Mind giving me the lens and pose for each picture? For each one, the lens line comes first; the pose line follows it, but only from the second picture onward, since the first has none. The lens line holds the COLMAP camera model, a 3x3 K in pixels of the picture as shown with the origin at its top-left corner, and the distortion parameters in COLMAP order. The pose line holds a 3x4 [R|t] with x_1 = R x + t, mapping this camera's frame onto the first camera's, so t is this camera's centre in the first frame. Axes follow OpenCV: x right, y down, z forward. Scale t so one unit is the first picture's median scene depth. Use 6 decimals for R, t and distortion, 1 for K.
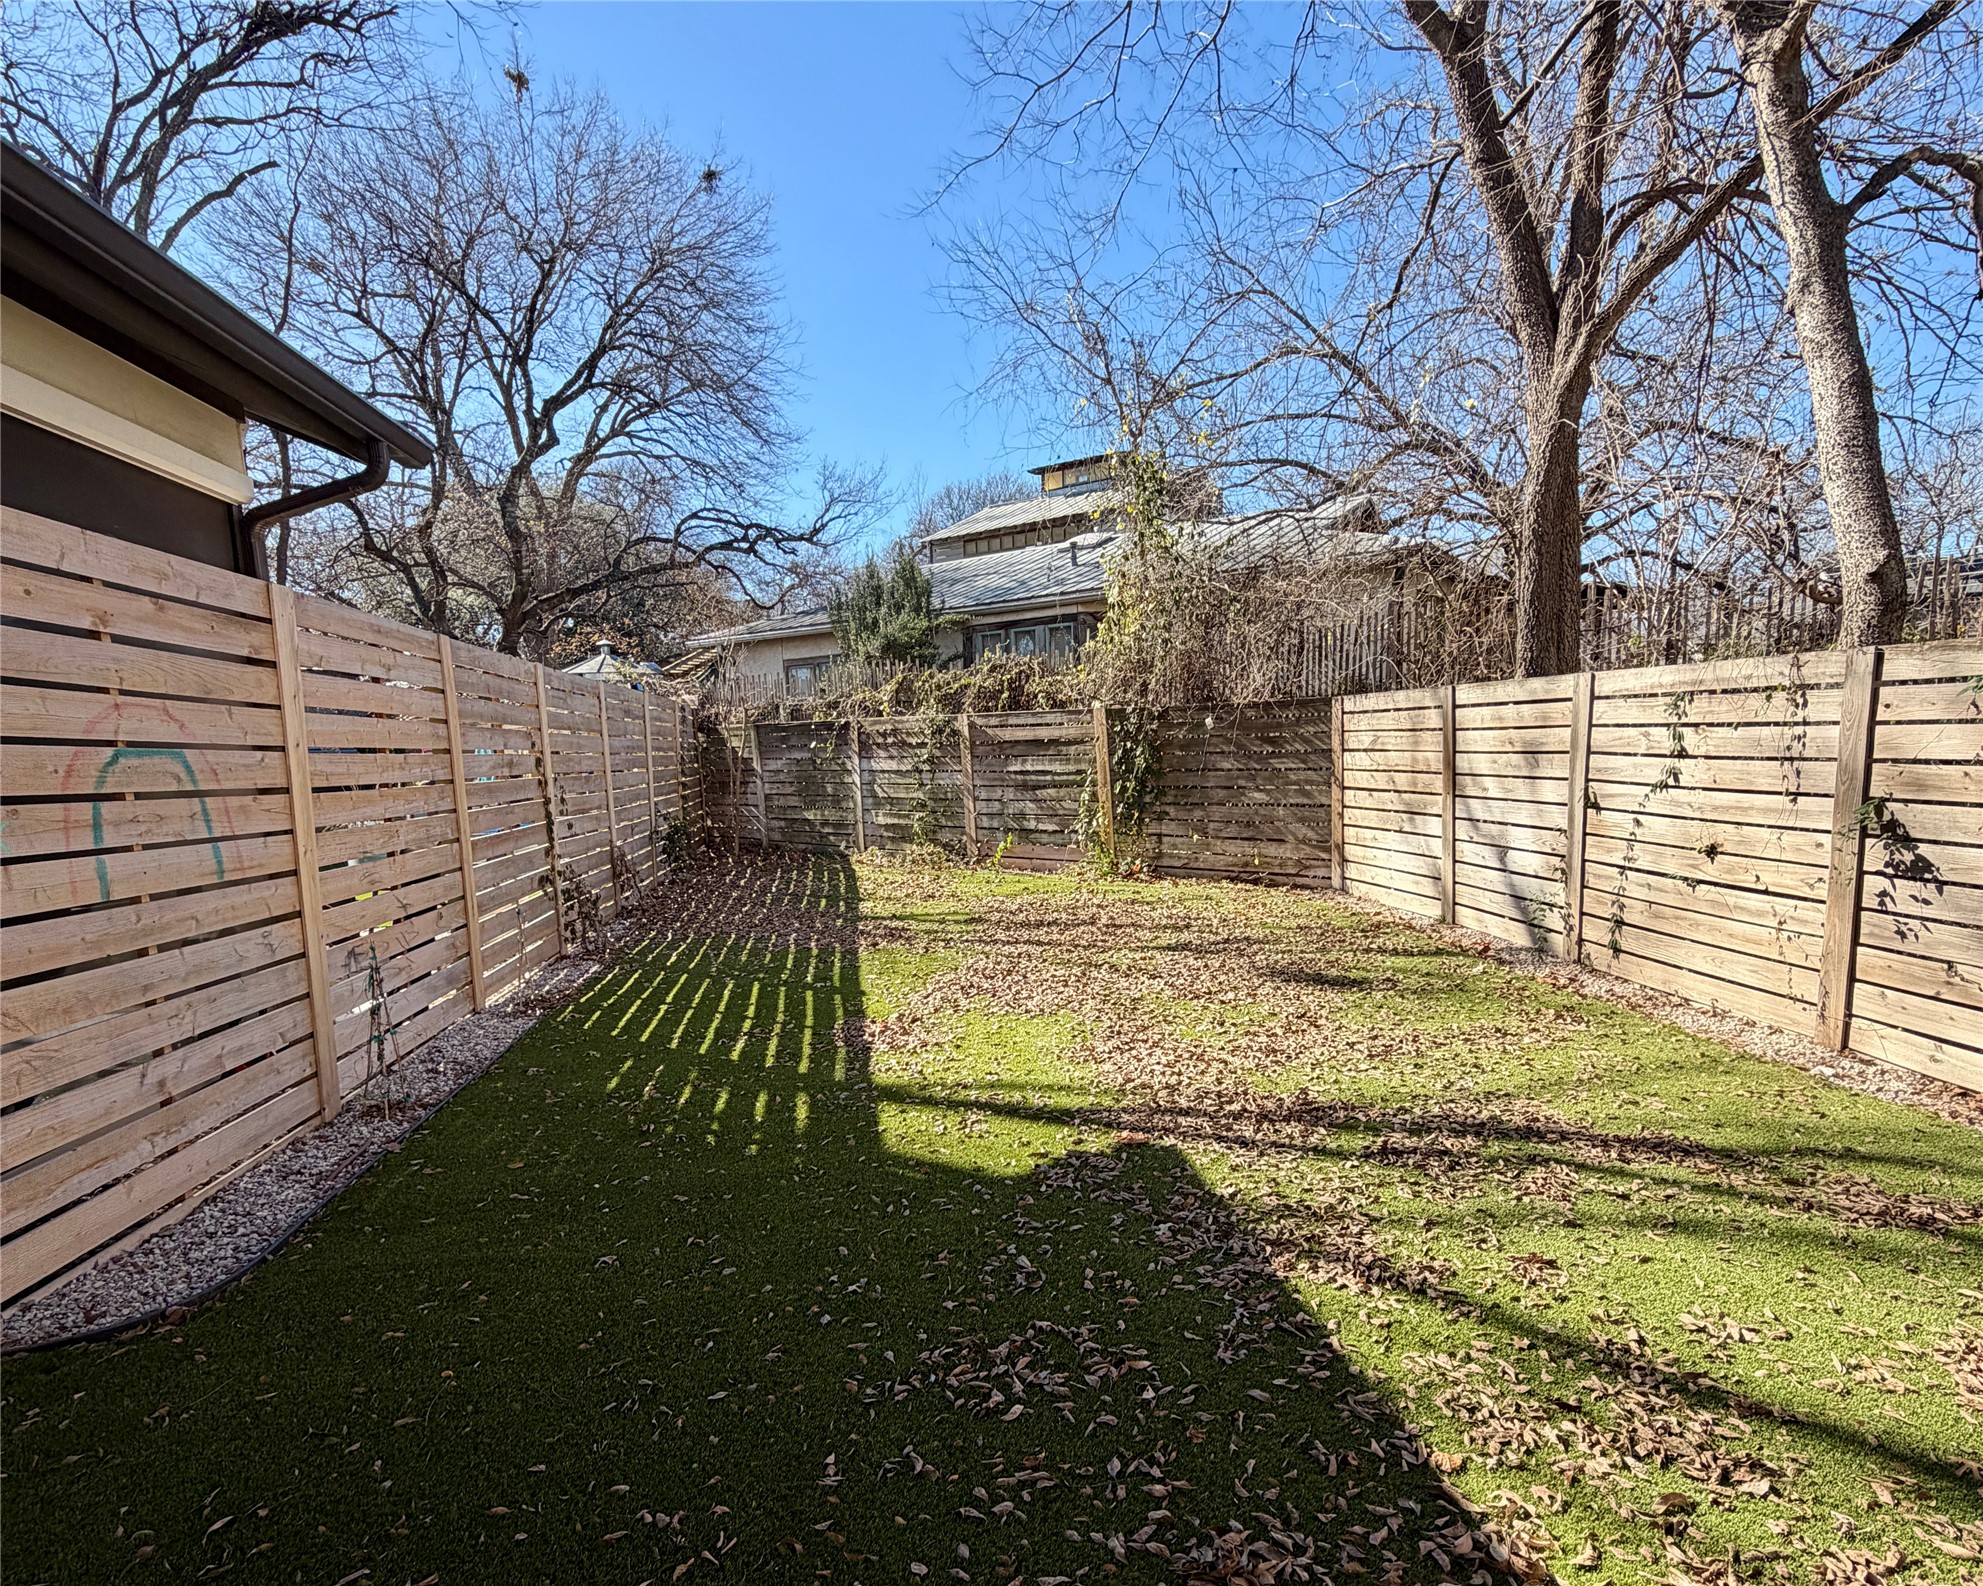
lens RADIAL K [[1076.8, 0, 1002.0], [0, 1076.8, 918.4], [0, 0, 1]] dist [0.001790, -0.002468]
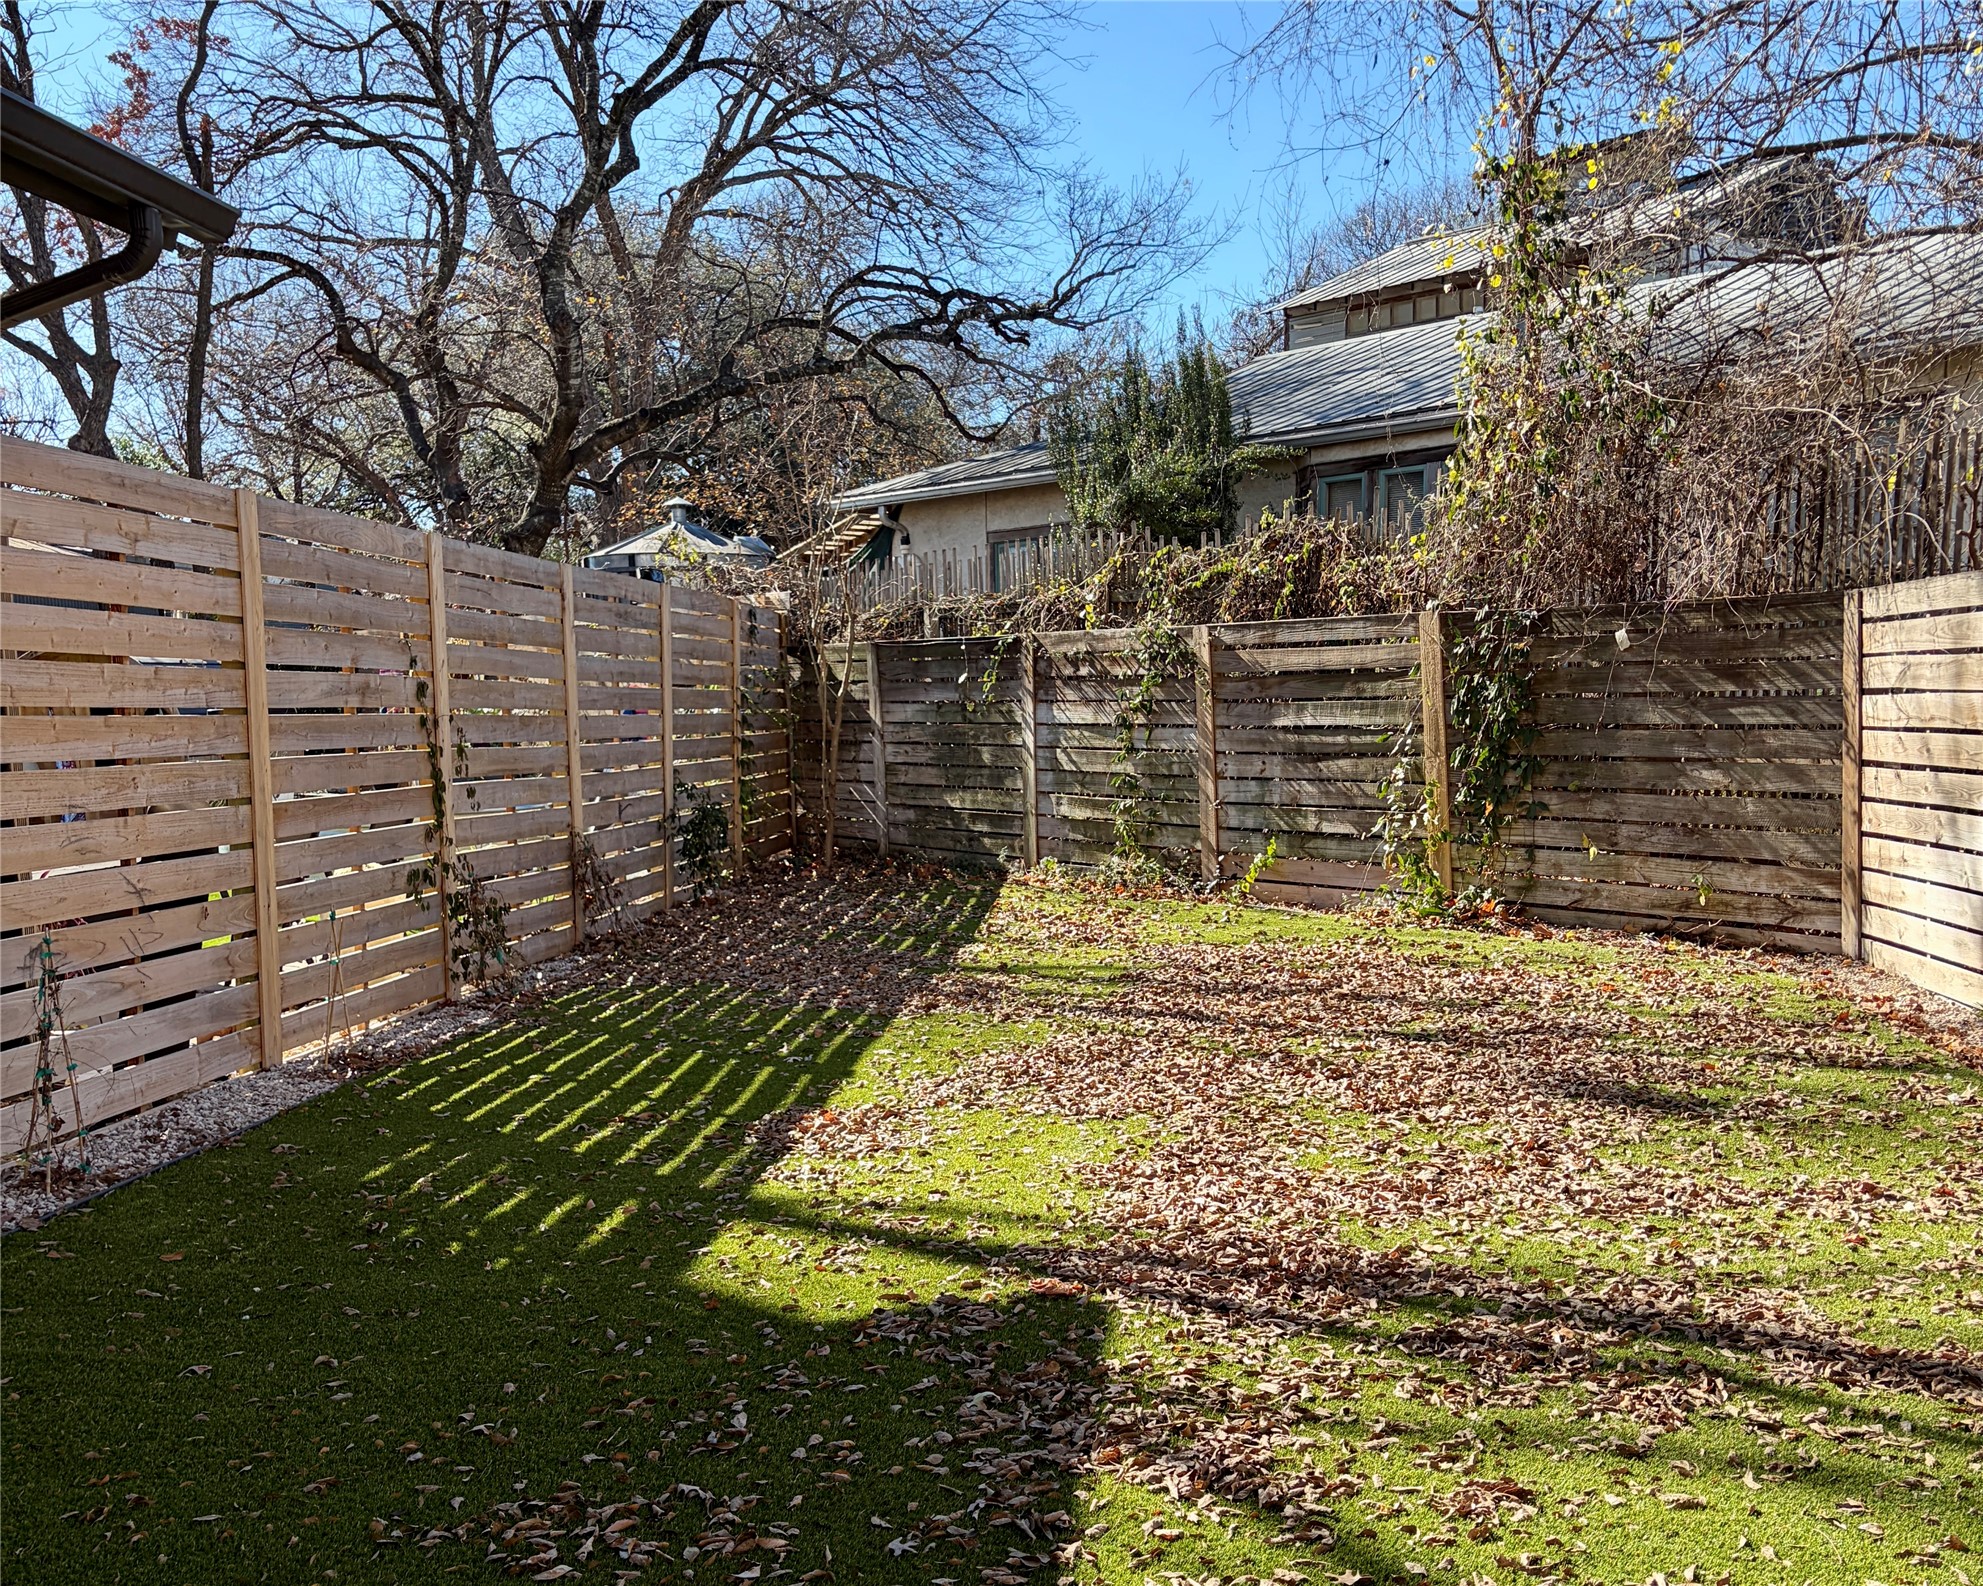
lens RADIAL K [[2036.8, 0, 993.5], [0, 2036.8, 953.6], [0, 0, 1]] dist [0.027592, 0.000000]
pose [[0.971366, 0.042823, -0.233698, 0.129620], [-0.050300, 0.998392, -0.026124, 0.016558], [0.232203, 0.037131, 0.971958, -0.055004]]
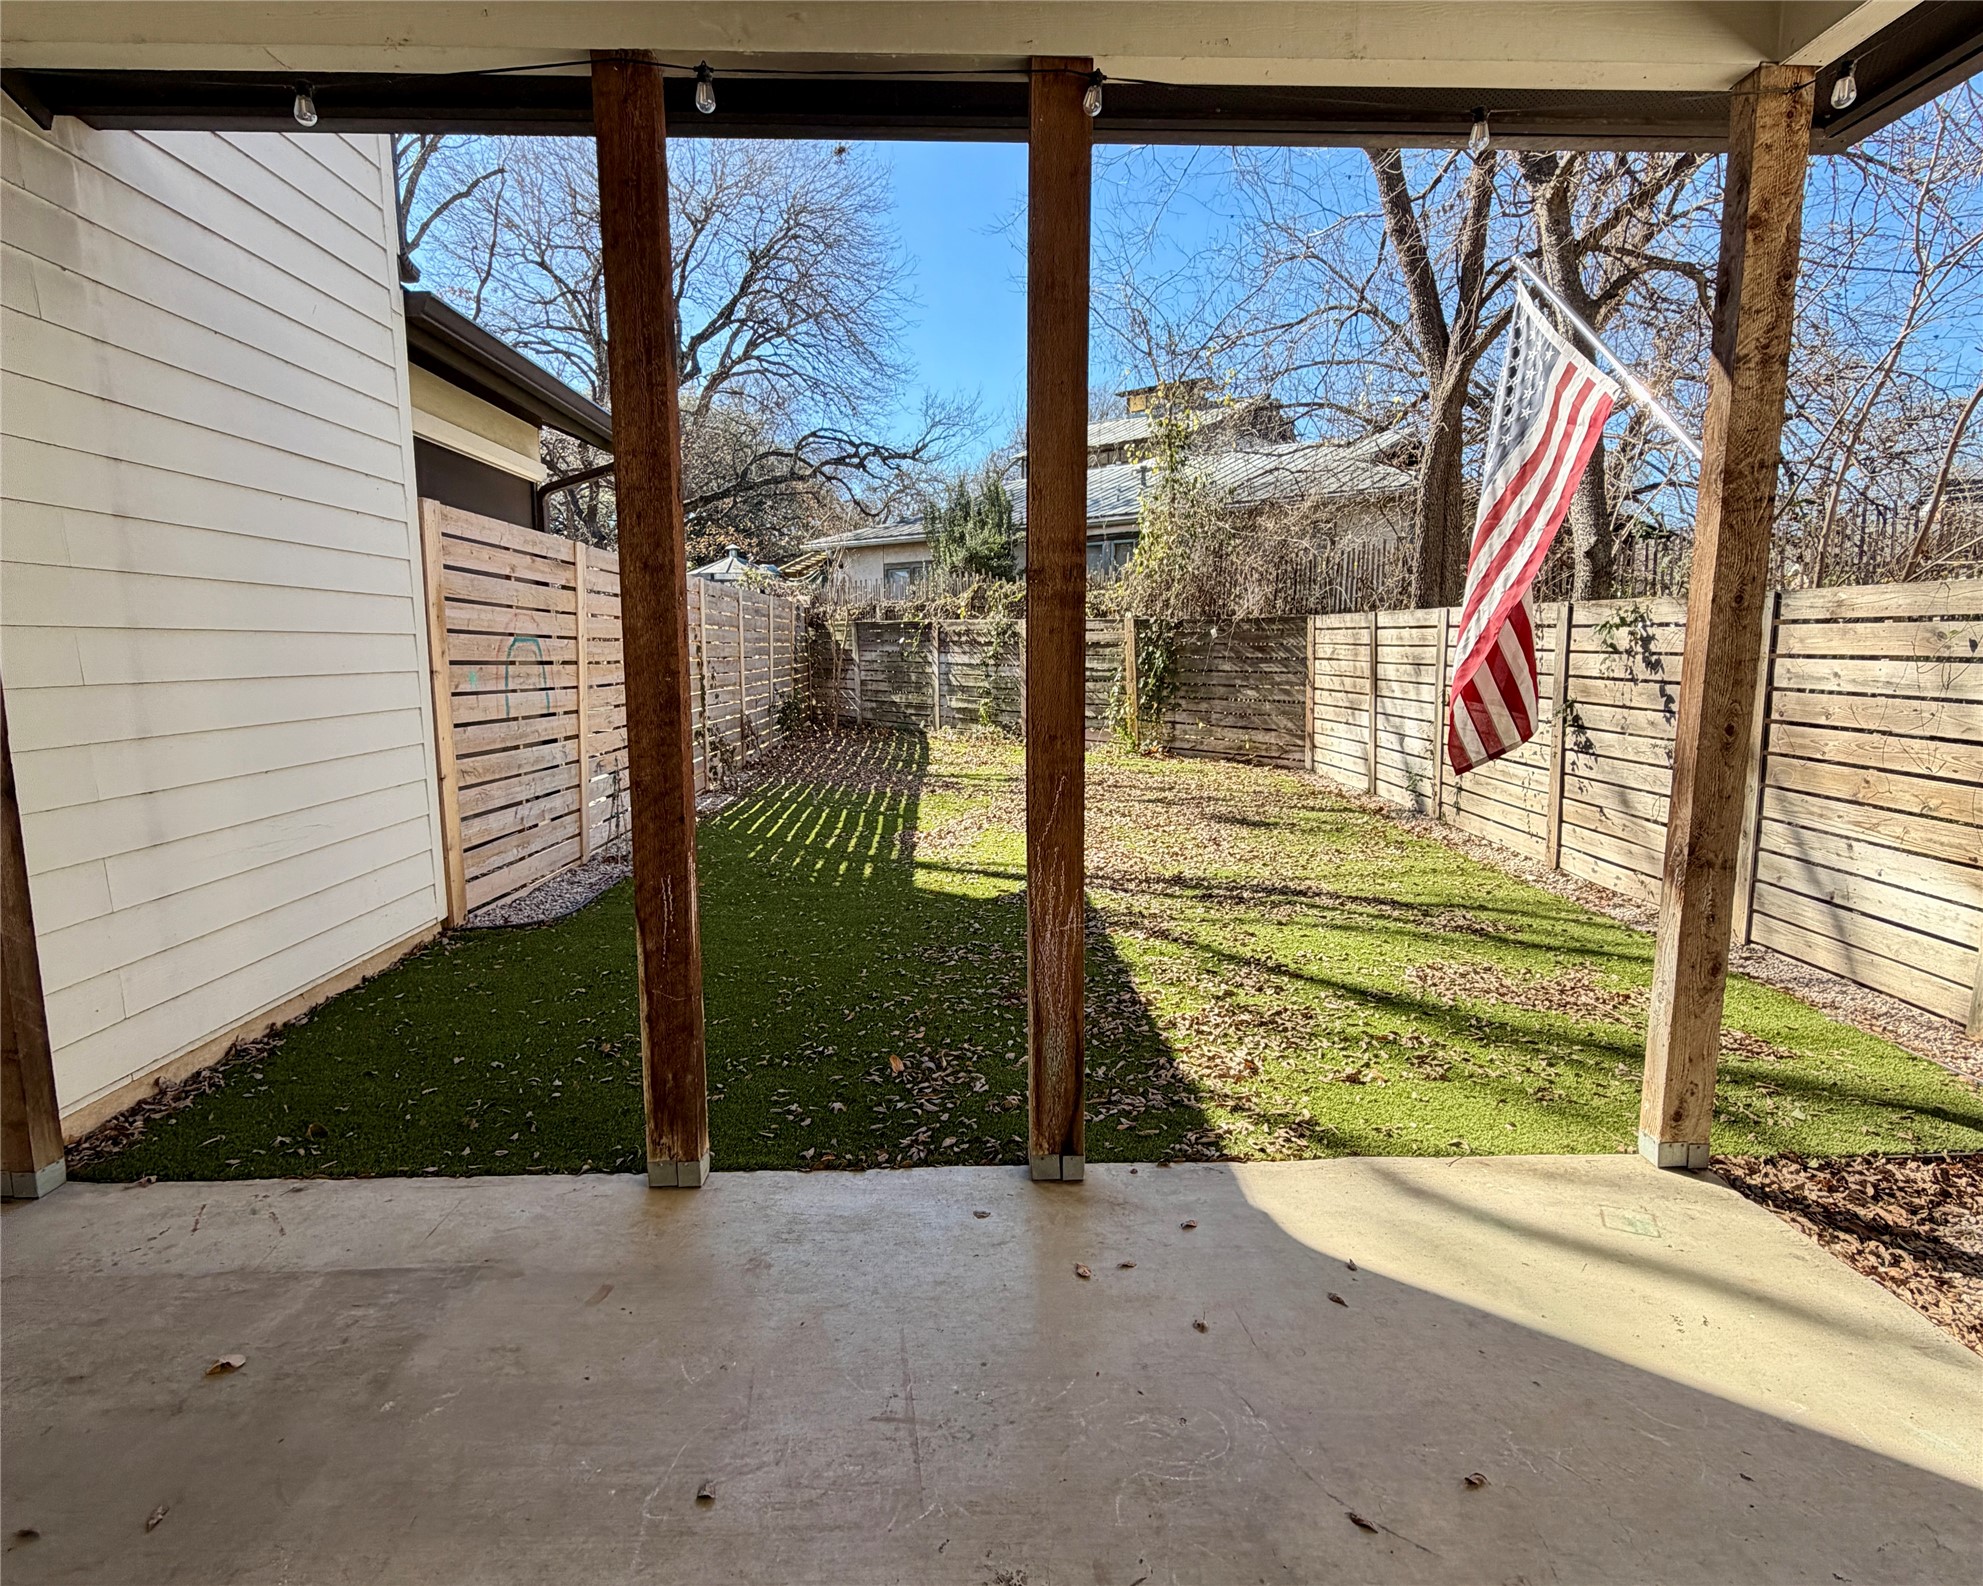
lens RADIAL K [[1076.8, 0, 998.0], [0, 1076.8, 787.0], [0, 0, 1]] dist [0.001790, -0.002468]
pose [[0.995107, 0.041662, -0.089587, 0.061777], [-0.043891, 0.998770, -0.023050, 0.034447], [0.088516, 0.026869, 0.995712, -0.247989]]
